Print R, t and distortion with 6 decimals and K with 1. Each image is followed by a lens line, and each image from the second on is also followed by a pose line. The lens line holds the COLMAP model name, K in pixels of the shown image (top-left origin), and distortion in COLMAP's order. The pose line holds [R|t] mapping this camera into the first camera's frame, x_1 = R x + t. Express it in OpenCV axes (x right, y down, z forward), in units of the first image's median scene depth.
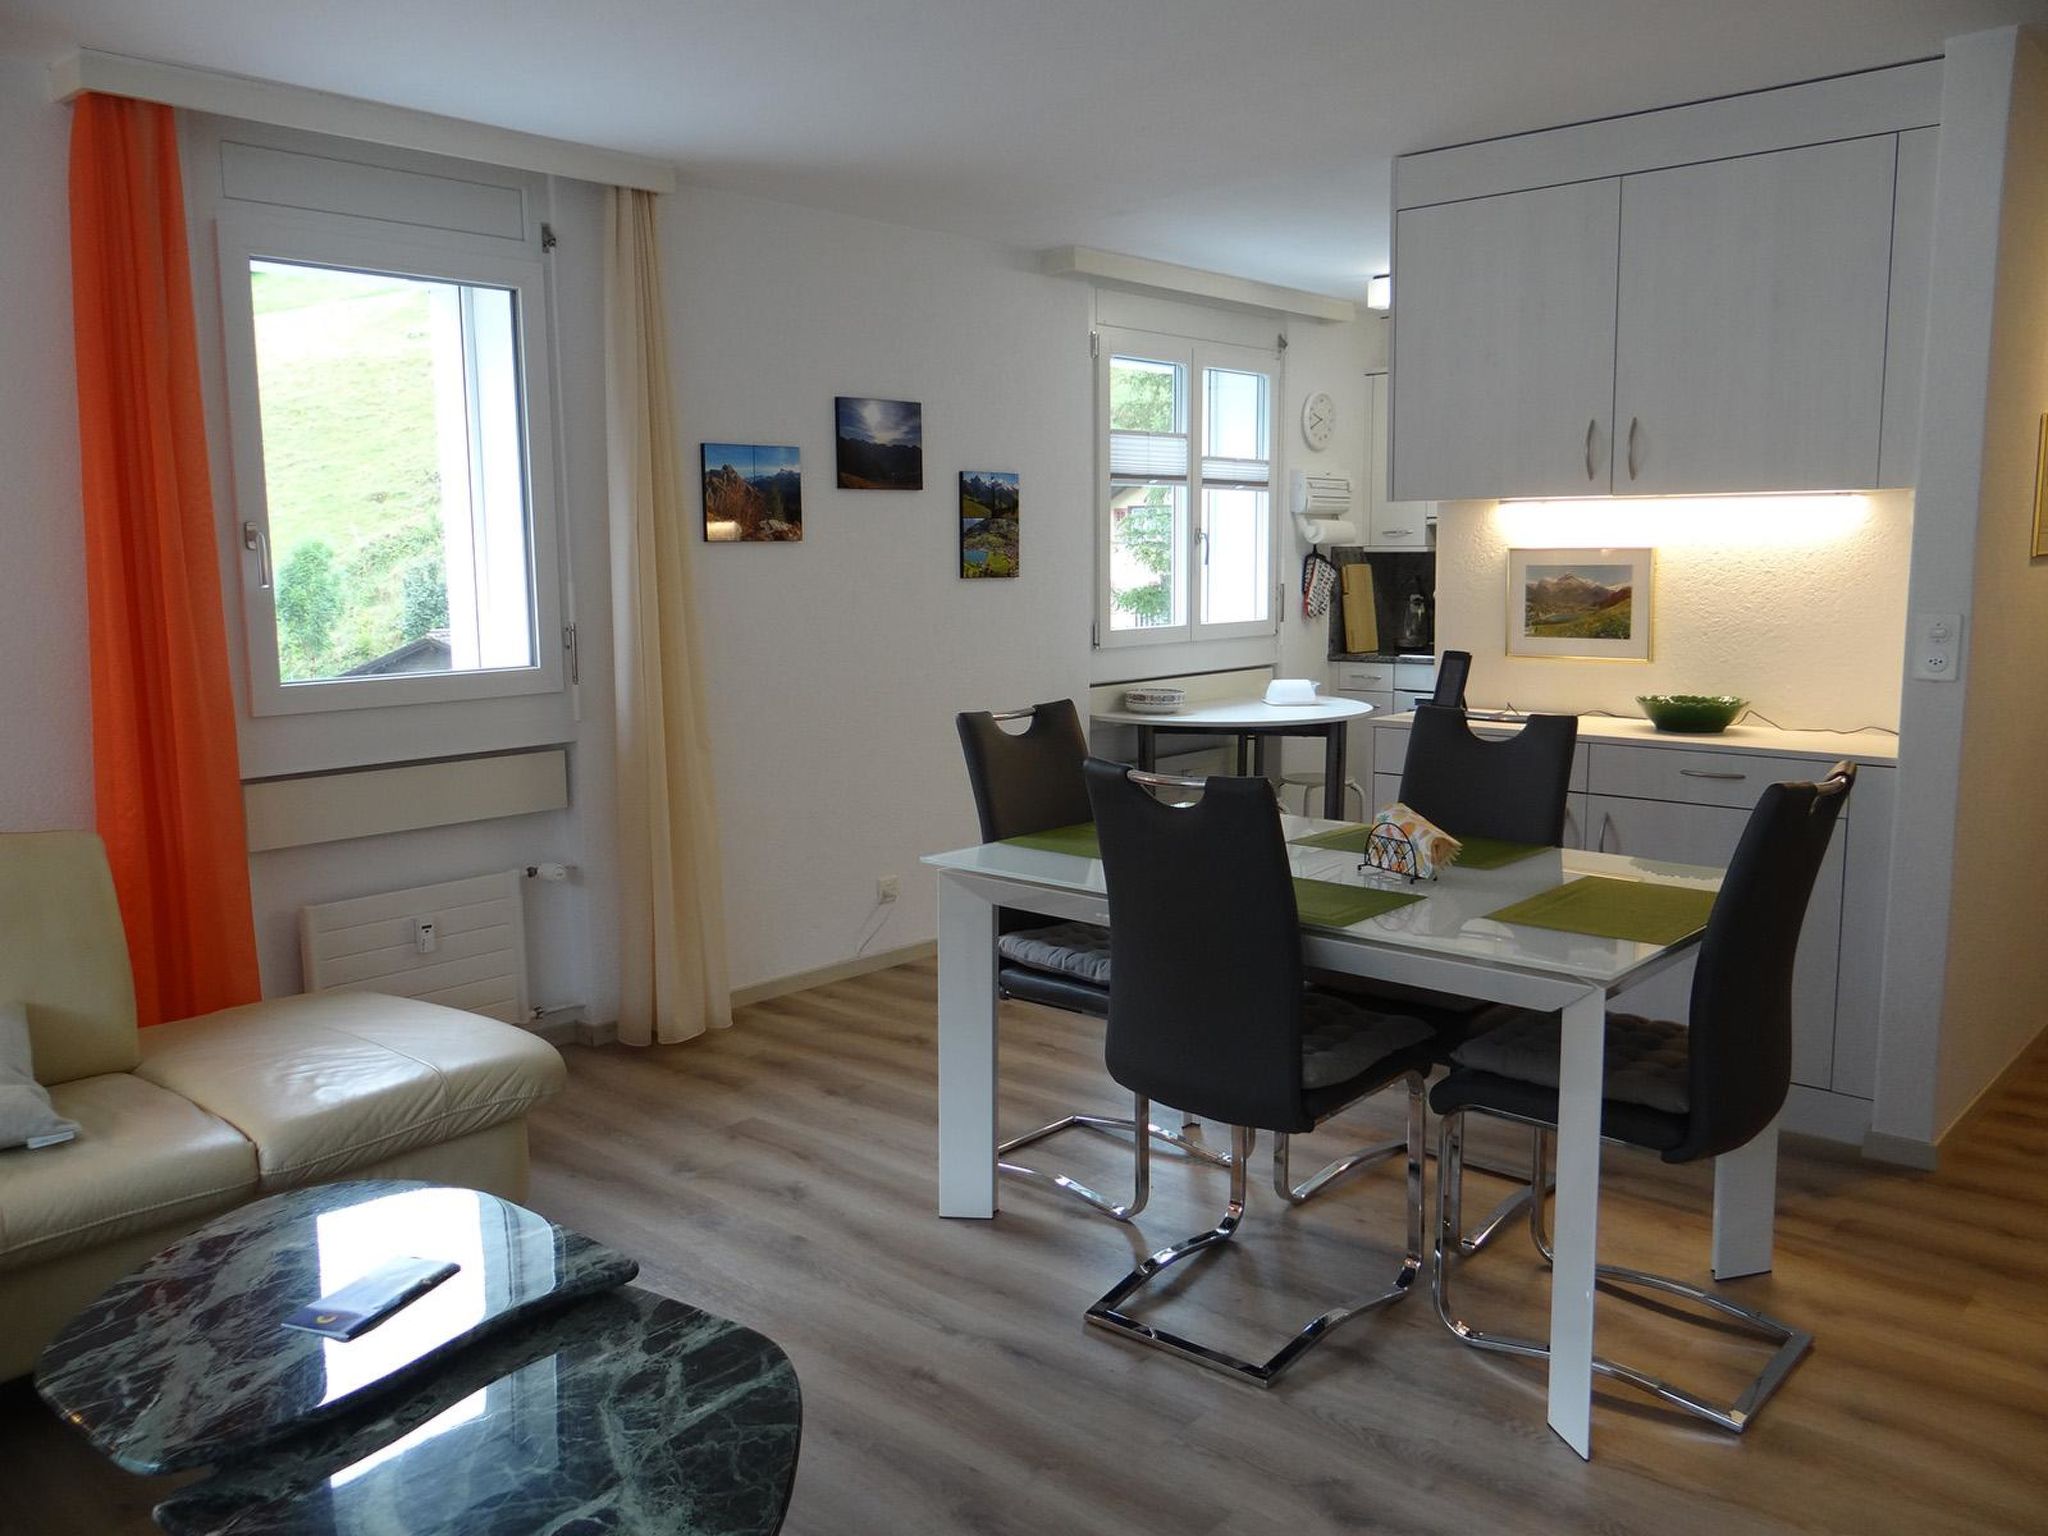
lens RADIAL K [[1614.7, 0, 1024.4], [0, 1614.7, 766.7], [0, 0, 1]] dist [-0.016475, 0.010304]
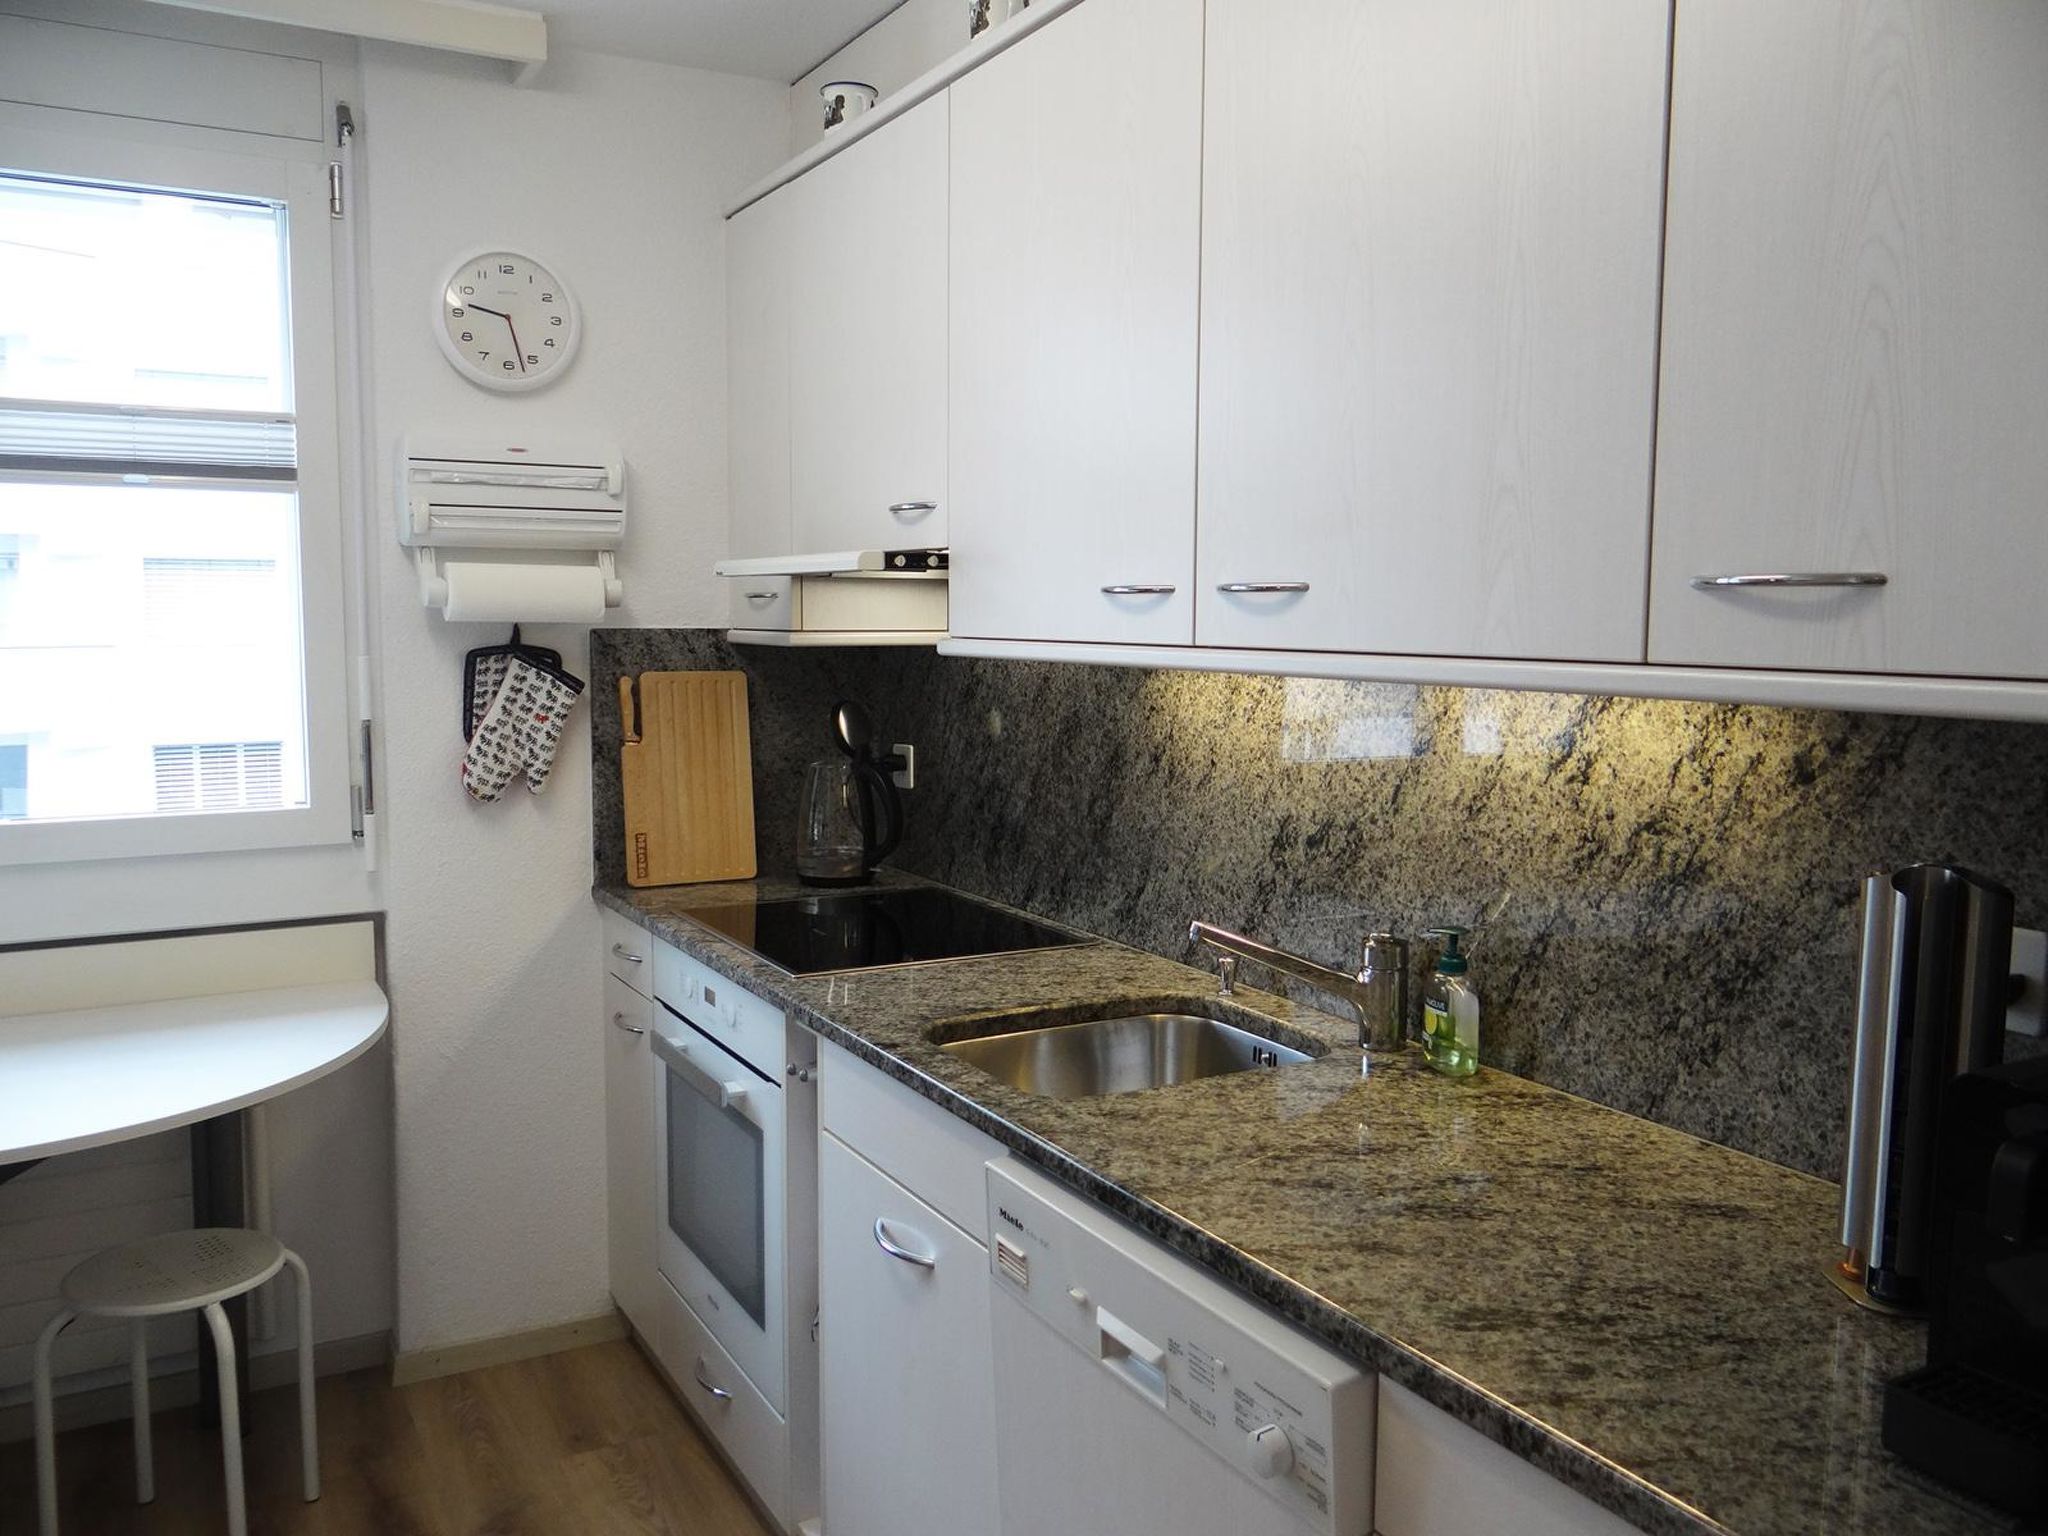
lens RADIAL K [[1614.7, 0, 1023.8], [0, 1614.7, 771.1], [0, 0, 1]] dist [-0.016475, 0.010304]
pose [[0.945280, 0.037145, -0.324138, 0.444167], [-0.051176, 0.998081, -0.034868, -0.095291], [0.322221, 0.049548, 0.945367, 0.672278]]
